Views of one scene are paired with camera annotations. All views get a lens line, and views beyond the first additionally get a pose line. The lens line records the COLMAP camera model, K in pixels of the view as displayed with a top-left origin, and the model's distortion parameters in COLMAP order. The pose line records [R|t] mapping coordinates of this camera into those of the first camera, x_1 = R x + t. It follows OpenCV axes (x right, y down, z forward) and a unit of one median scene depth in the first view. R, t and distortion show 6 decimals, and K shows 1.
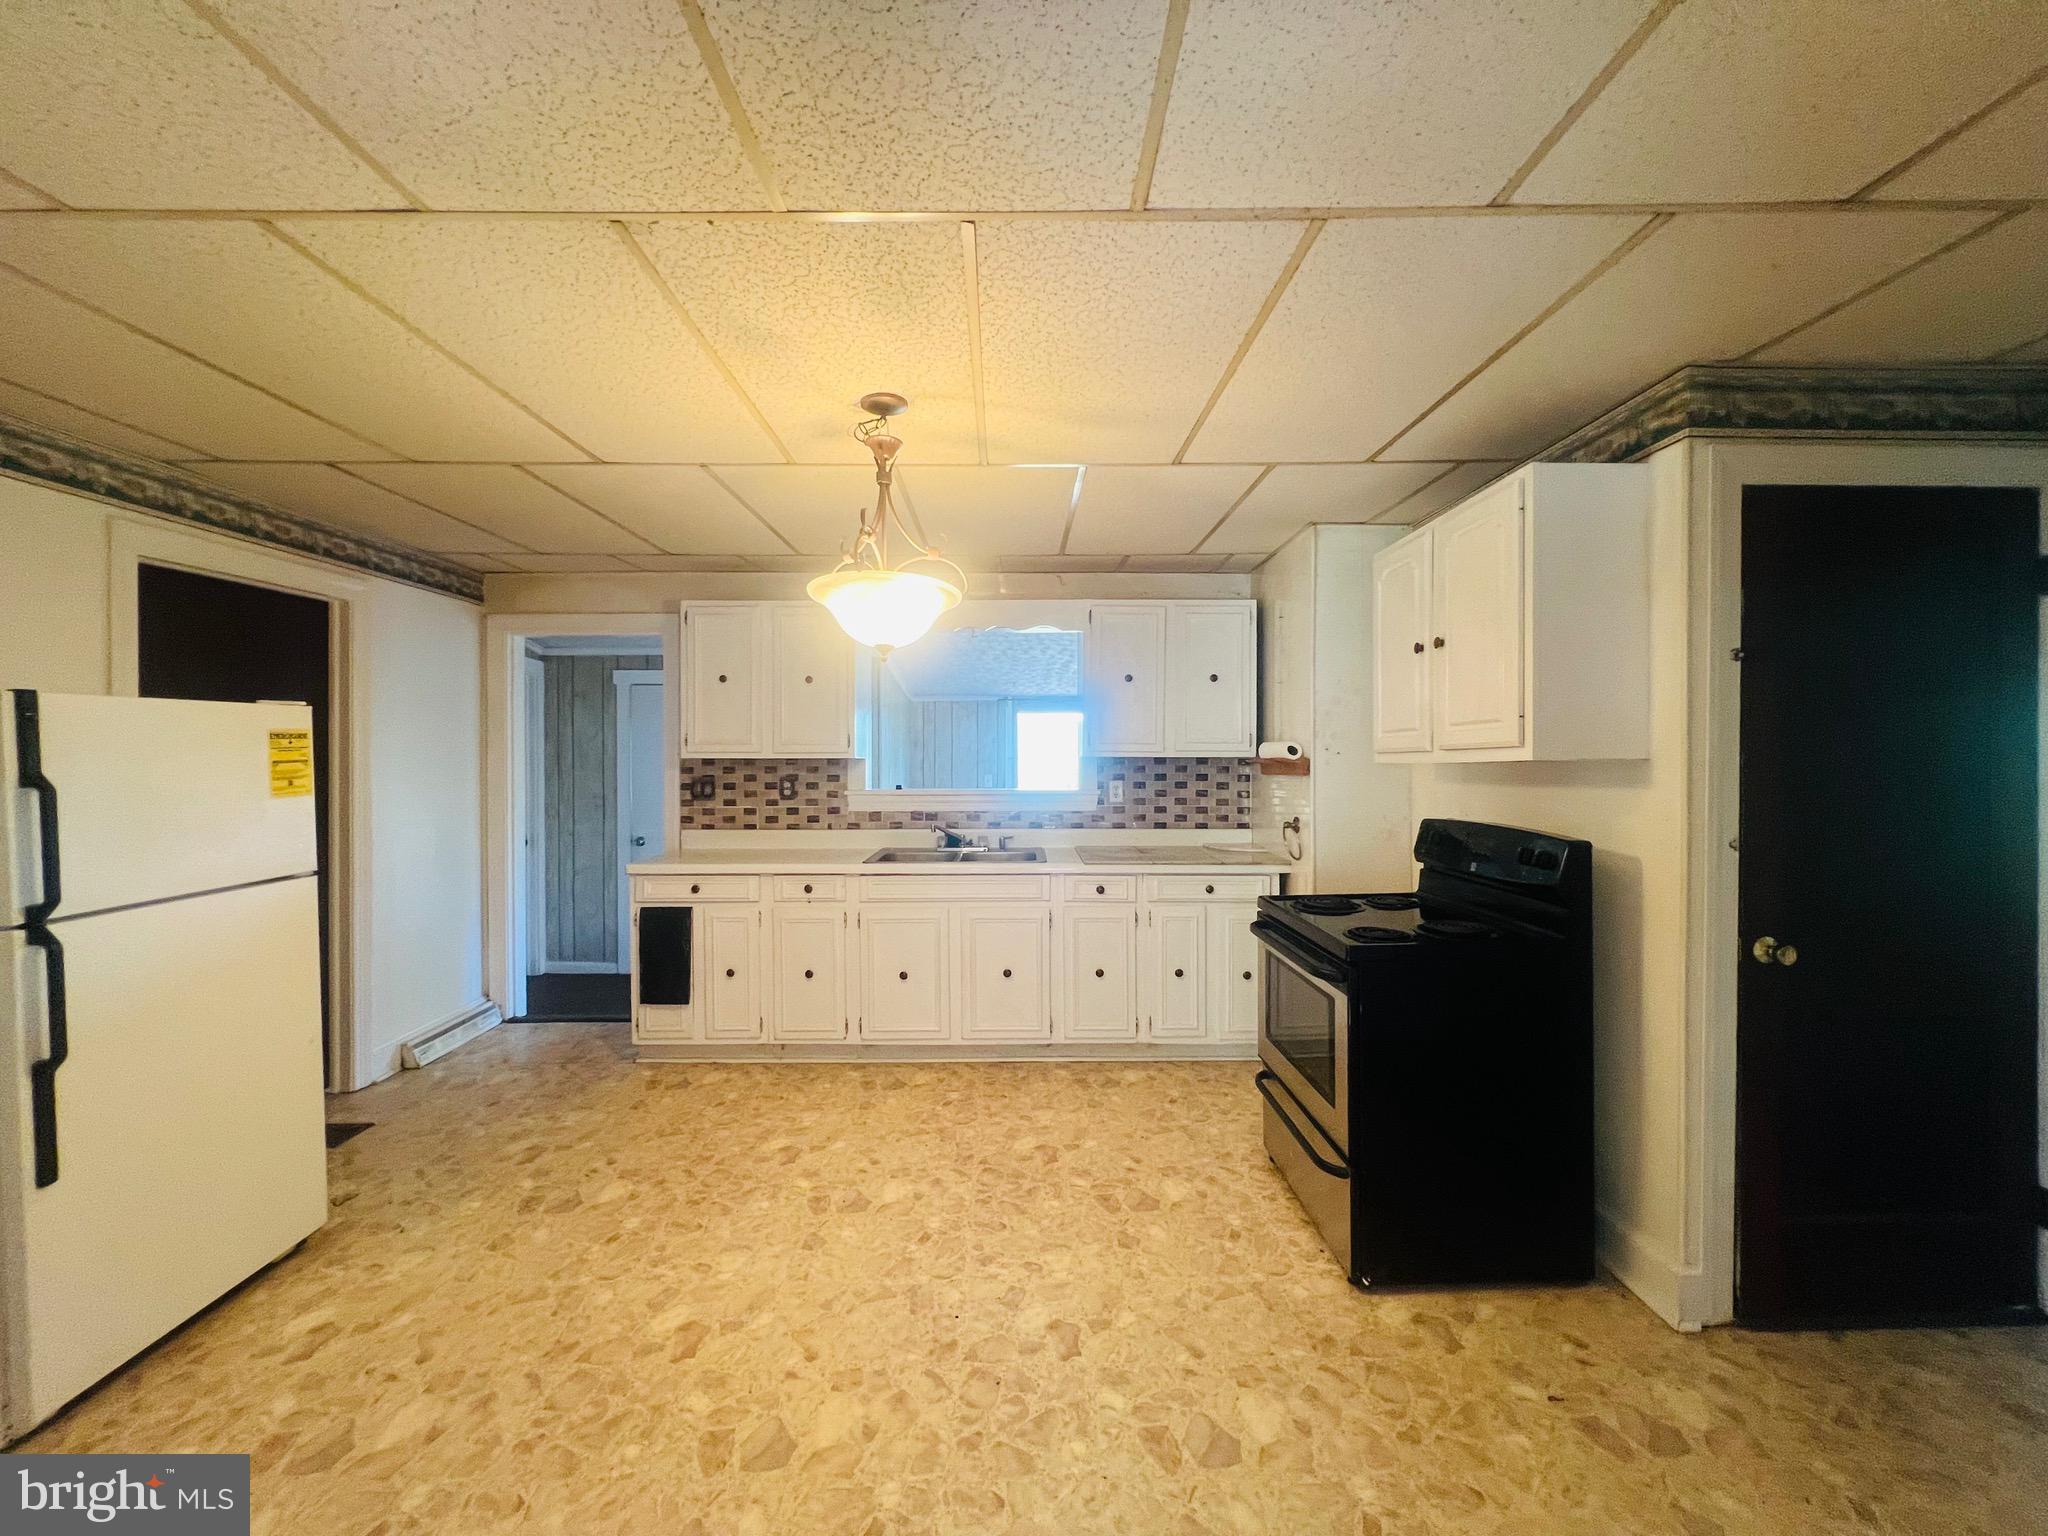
lens RADIAL K [[822.6, 0, 1018.7], [0, 822.6, 765.4], [0, 0, 1]] dist [0.002021, -0.000138]
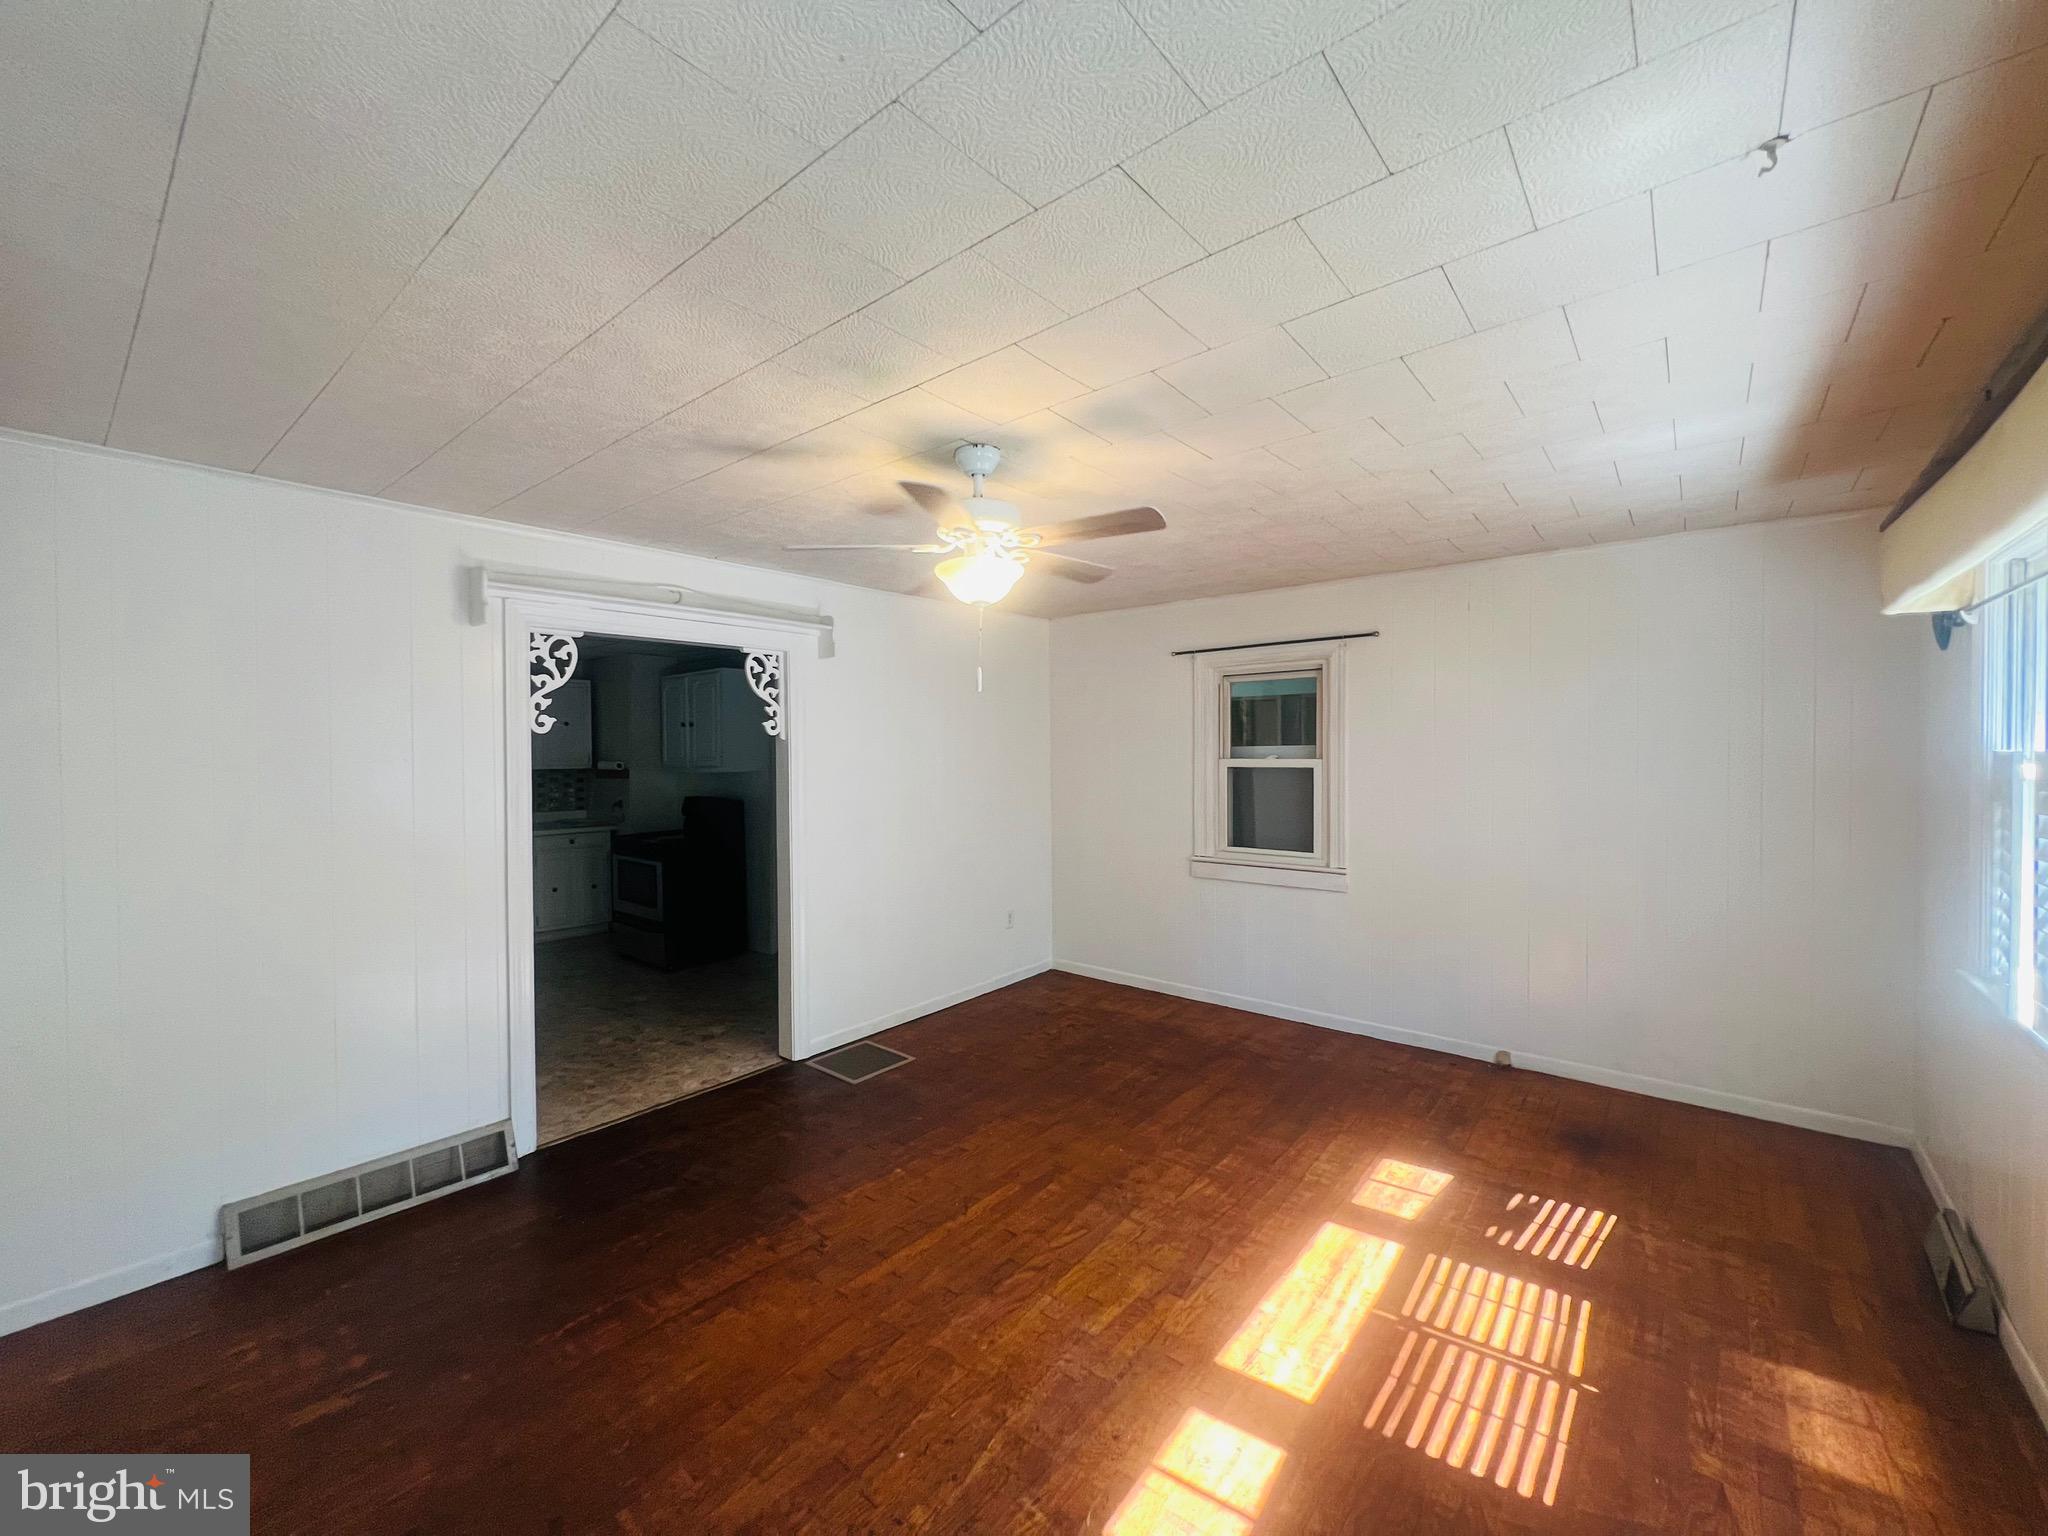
lens RADIAL K [[821.9, 0, 1024.2], [0, 821.9, 760.6], [0, 0, 1]] dist [-0.001780, 0.000832]
pose [[0.639570, -0.012602, 0.768630, -0.206103], [0.012743, 0.999902, 0.005791, -0.010909], [-0.768627, 0.006091, 0.639668, -0.371076]]
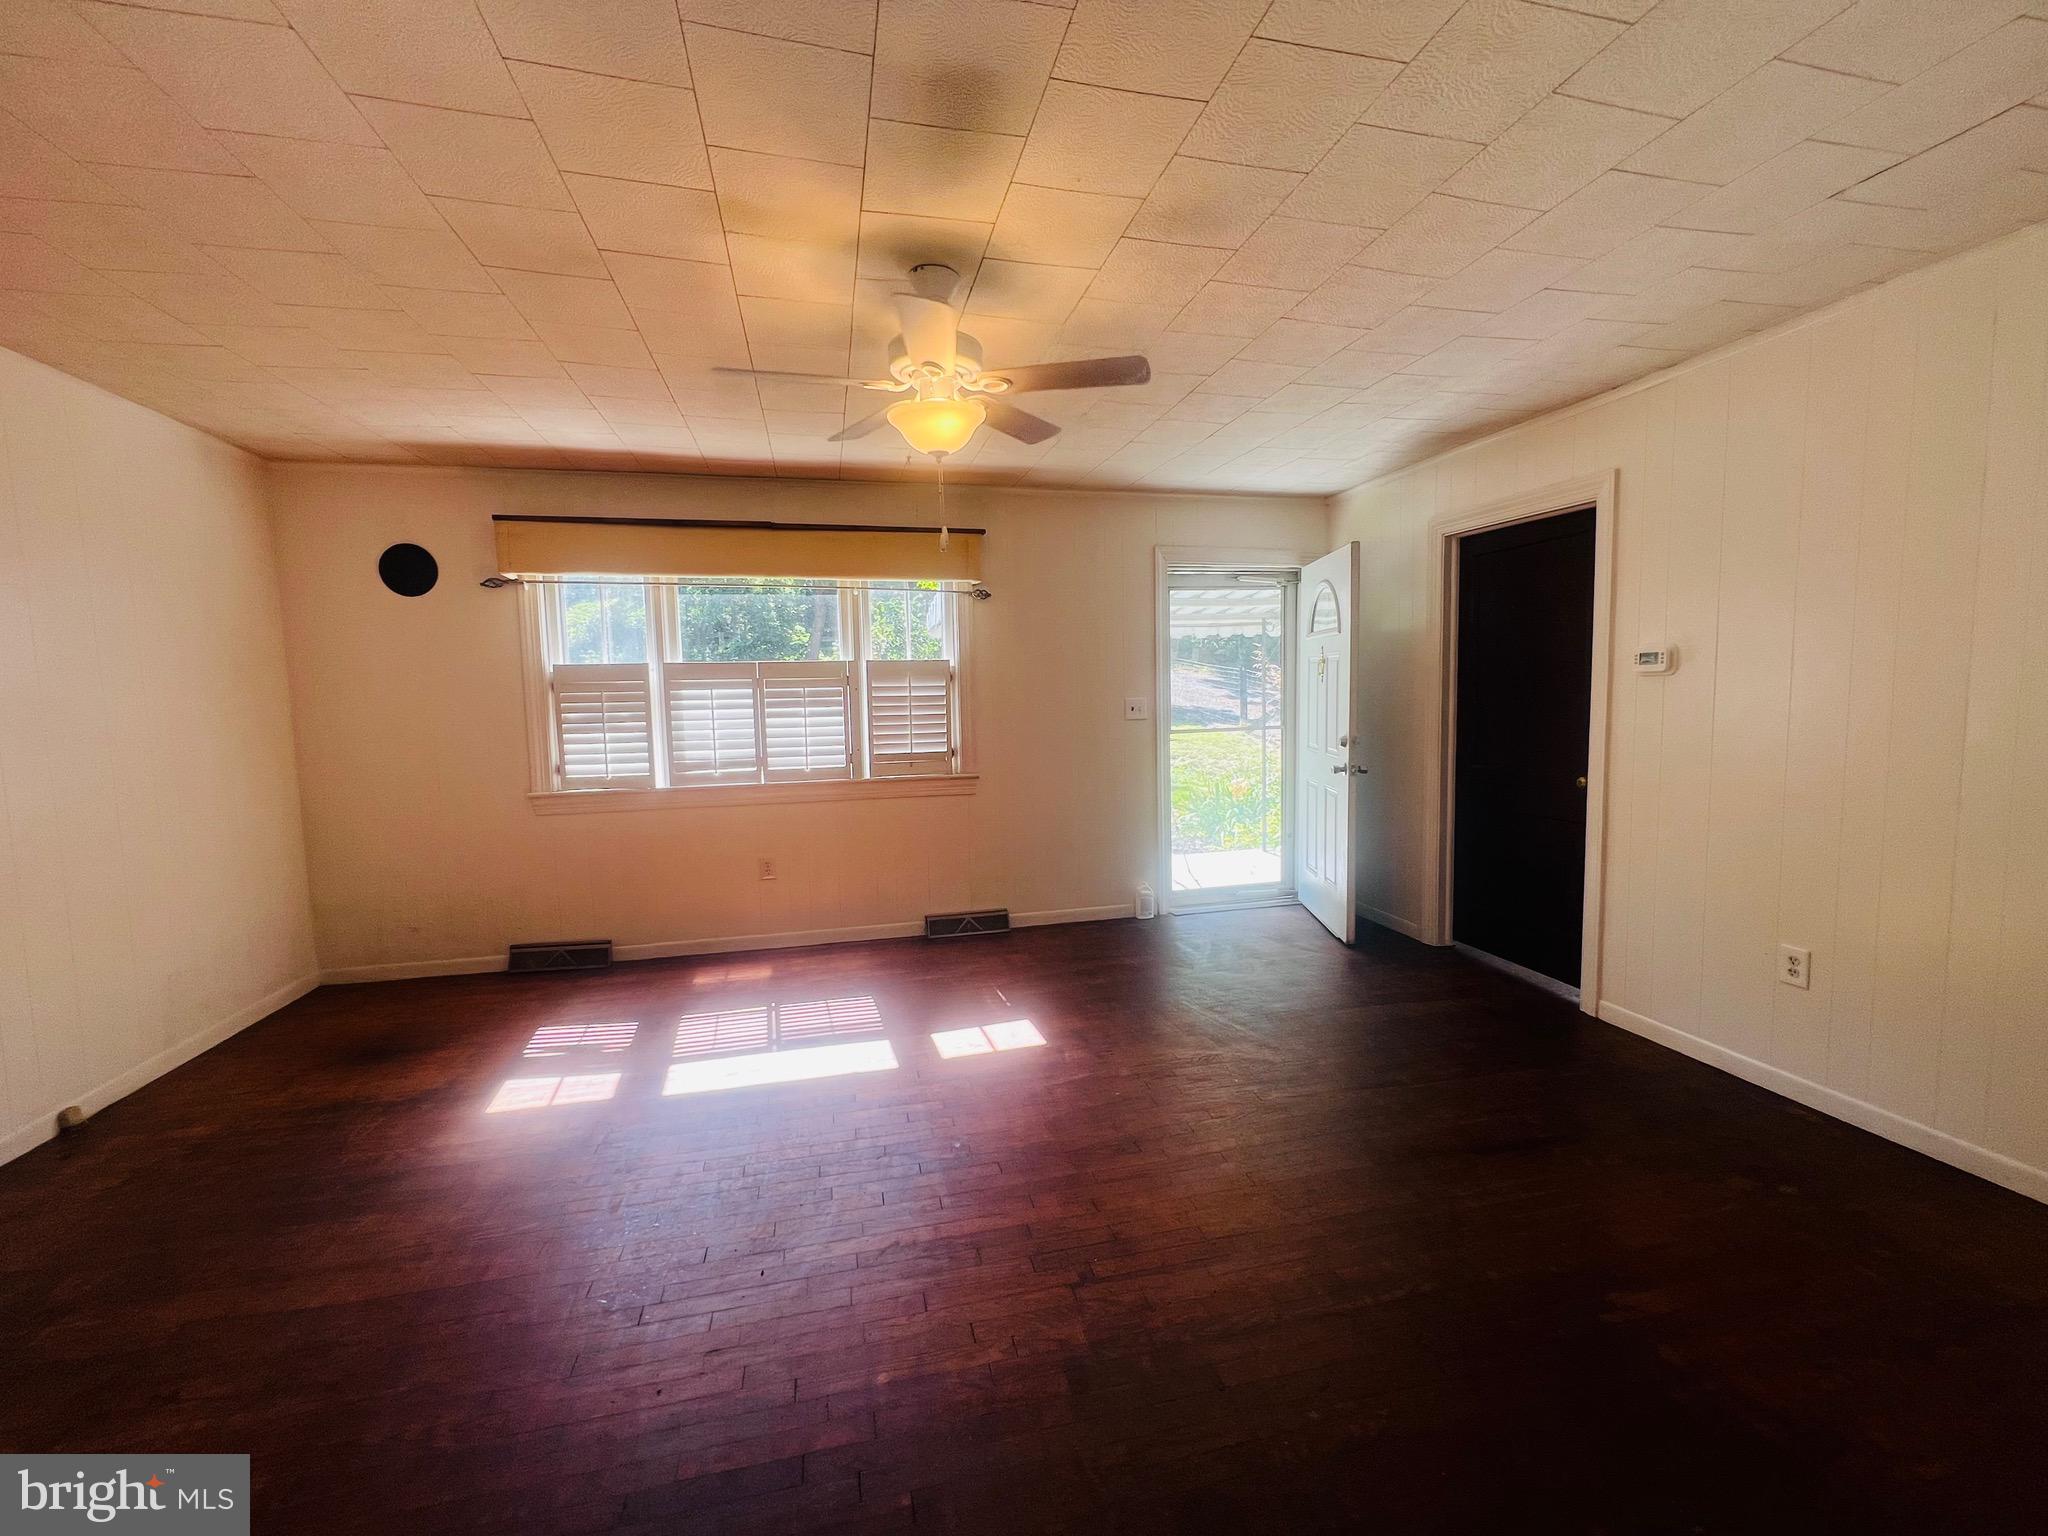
lens RADIAL K [[822.6, 0, 1022.4], [0, 822.6, 766.7], [0, 0, 1]] dist [0.002021, -0.000138]
pose [[-0.973663, 0.046316, -0.223238, 0.063199], [0.026160, 0.995377, 0.092416, 0.016405], [0.226487, 0.084143, -0.970373, 0.130431]]
